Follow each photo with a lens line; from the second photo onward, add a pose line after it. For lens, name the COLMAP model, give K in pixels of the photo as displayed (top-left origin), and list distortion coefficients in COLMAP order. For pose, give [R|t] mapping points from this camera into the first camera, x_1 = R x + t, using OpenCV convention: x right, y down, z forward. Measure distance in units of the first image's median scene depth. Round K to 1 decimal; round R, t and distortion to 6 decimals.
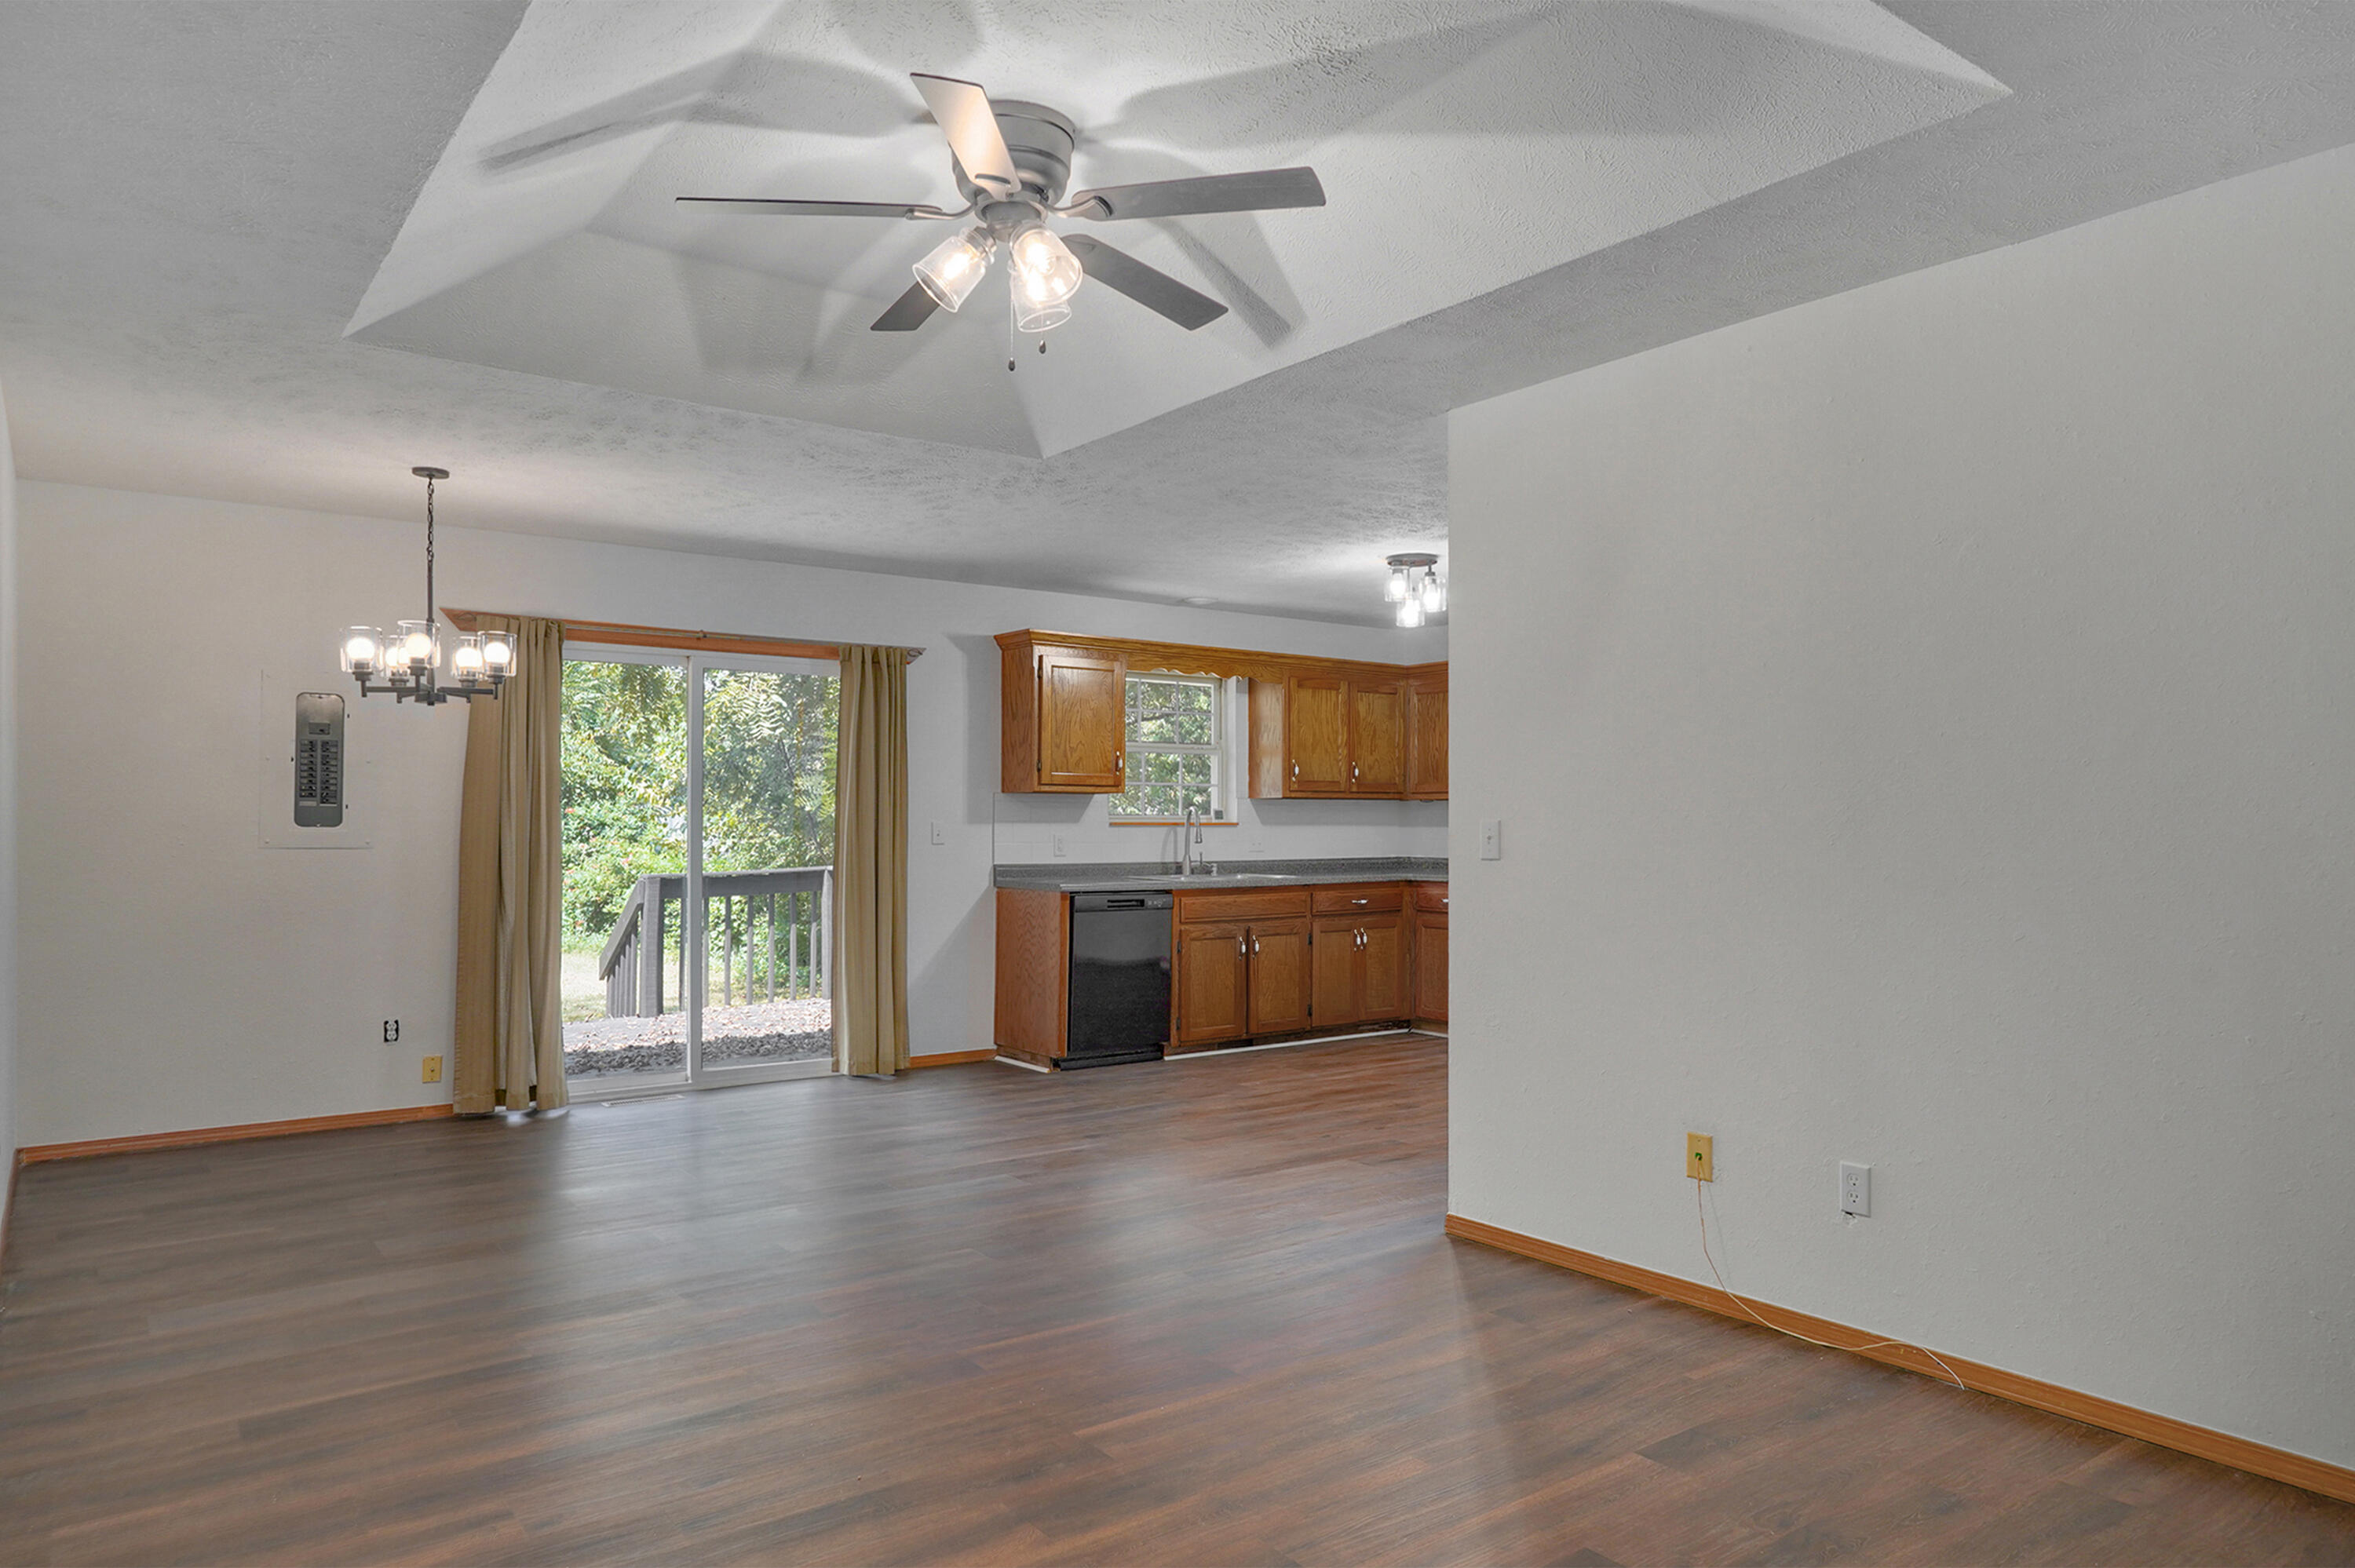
lens RADIAL K [[1477.3, 0, 1181.5], [0, 1477.3, 832.5], [0, 0, 1]] dist [-0.001436, -0.001519]
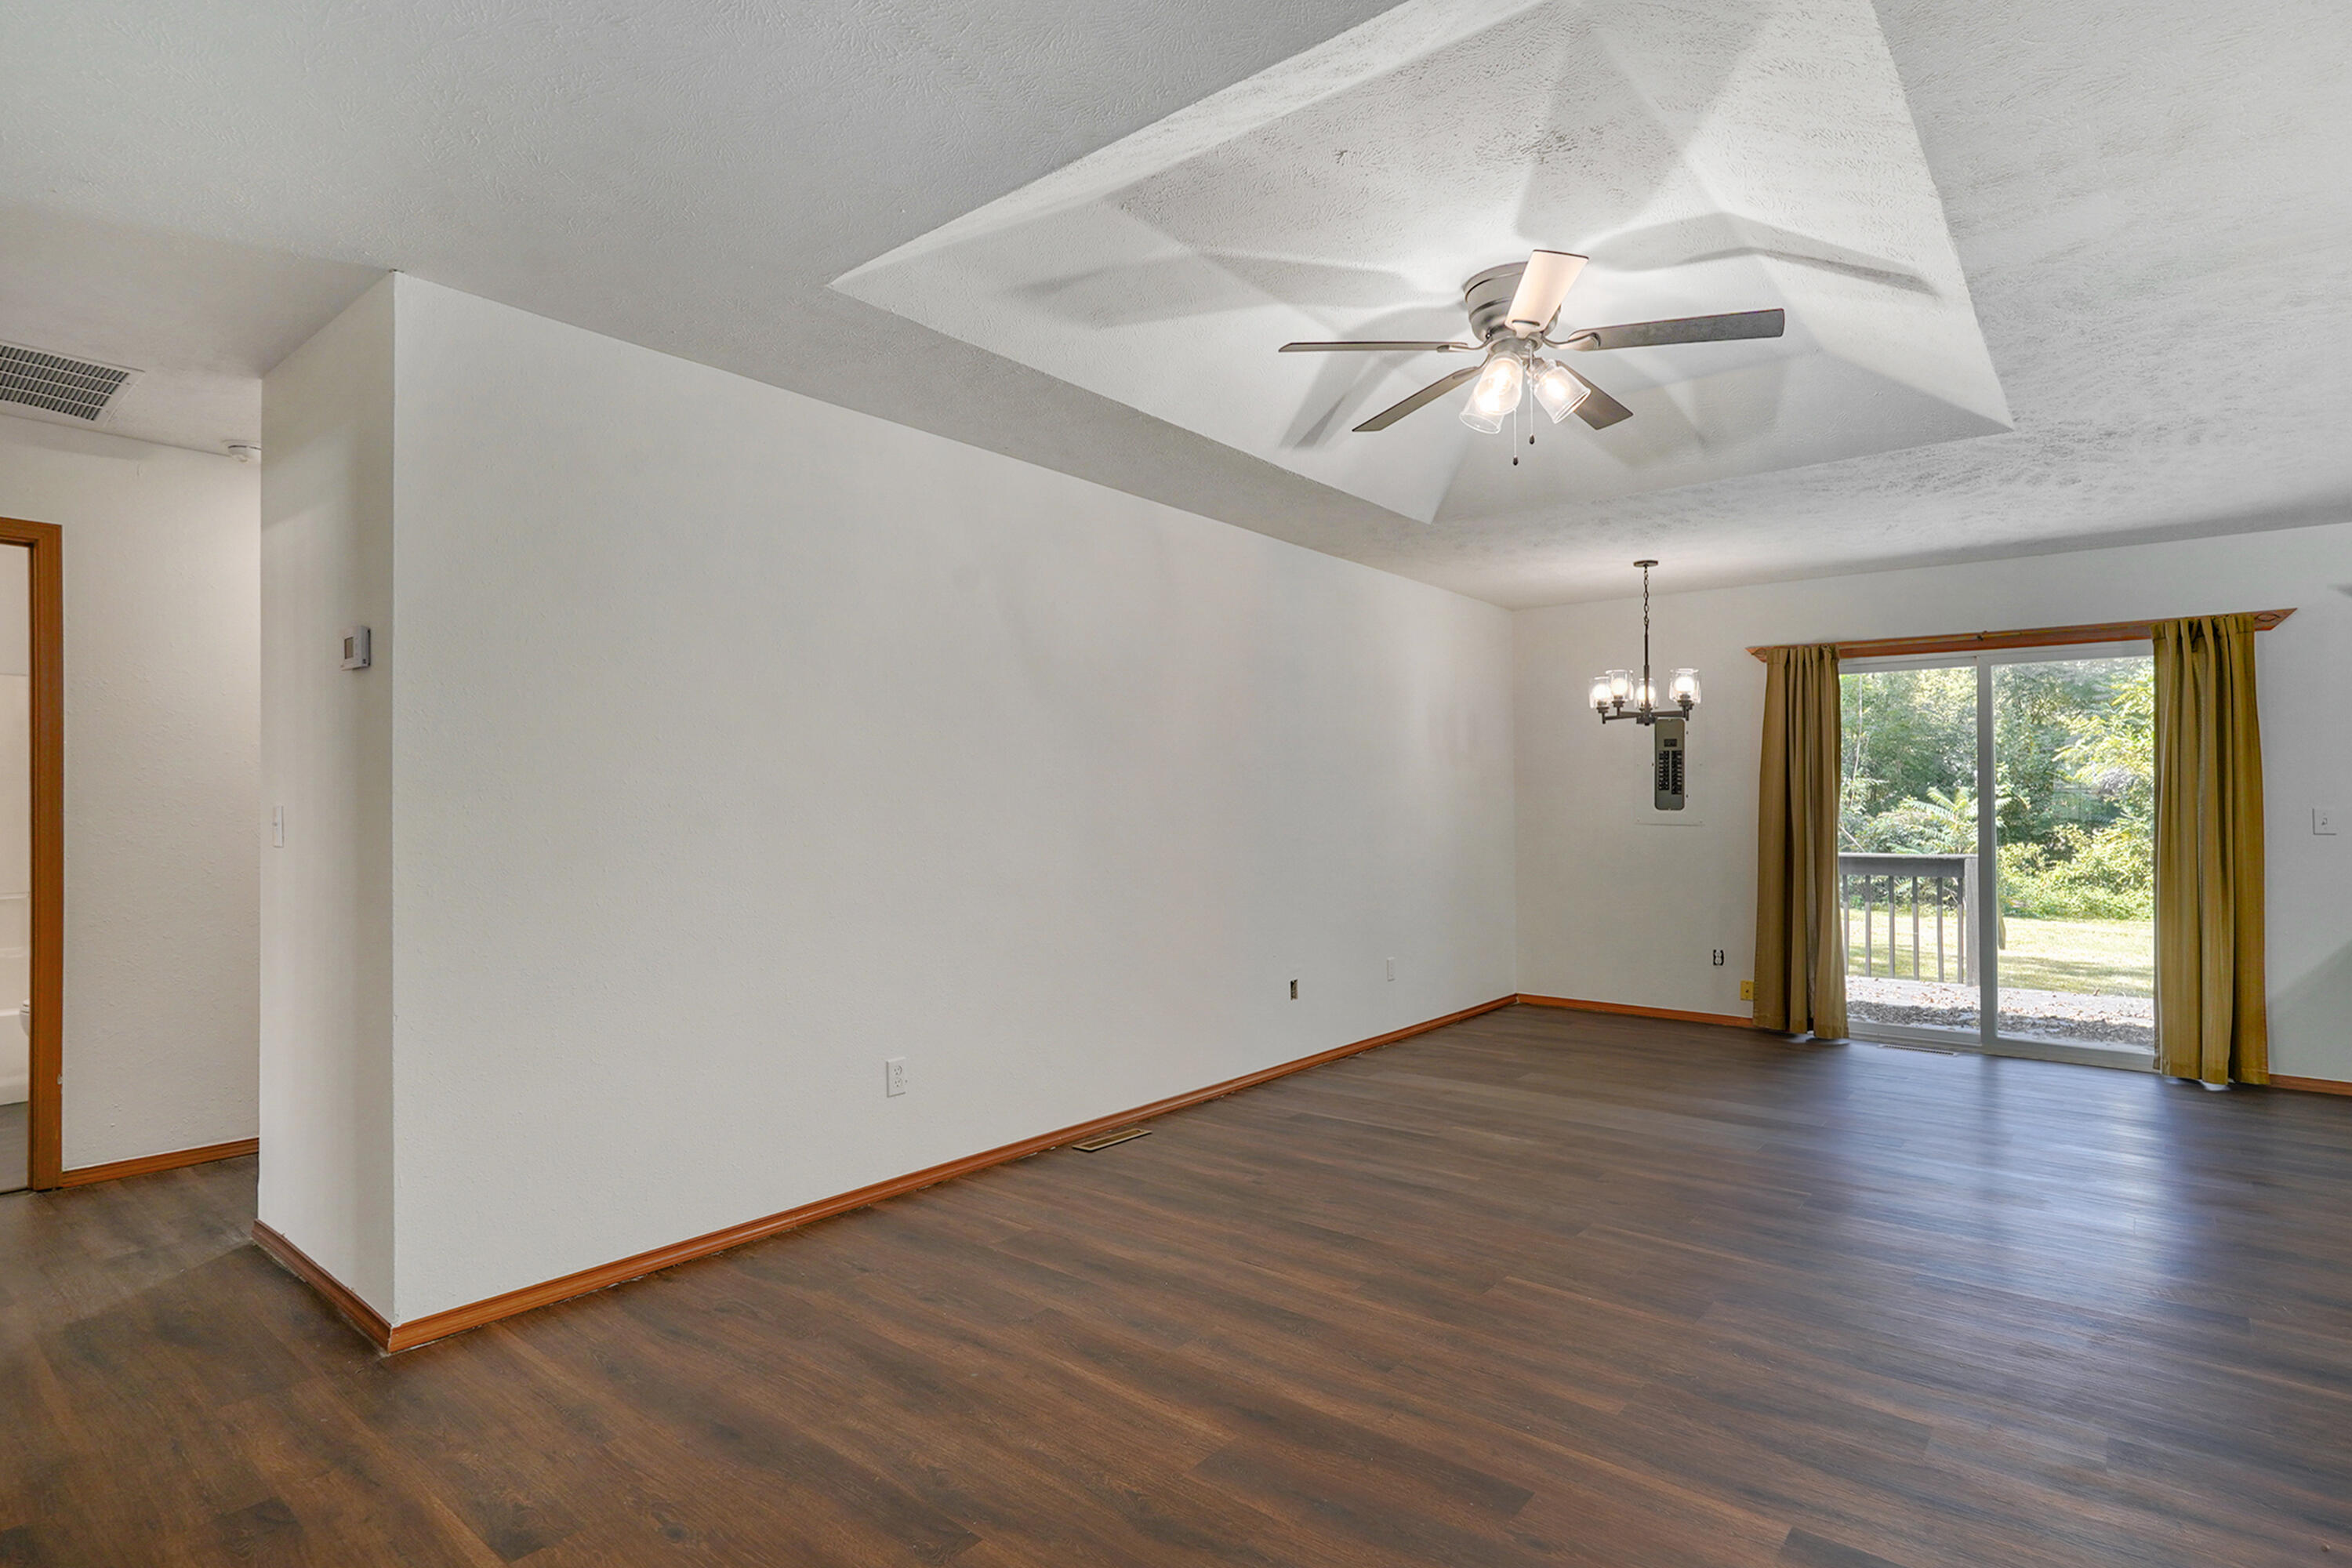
lens RADIAL K [[1210.3, 0, 1176.4], [0, 1210.3, 814.4], [0, 0, 1]] dist [-0.002100, -0.000368]
pose [[0.241116, 0.006158, -0.970477, 0.355803], [-0.008658, 0.999954, 0.004194, -0.000359], [0.970458, 0.007391, 0.241158, 0.184383]]
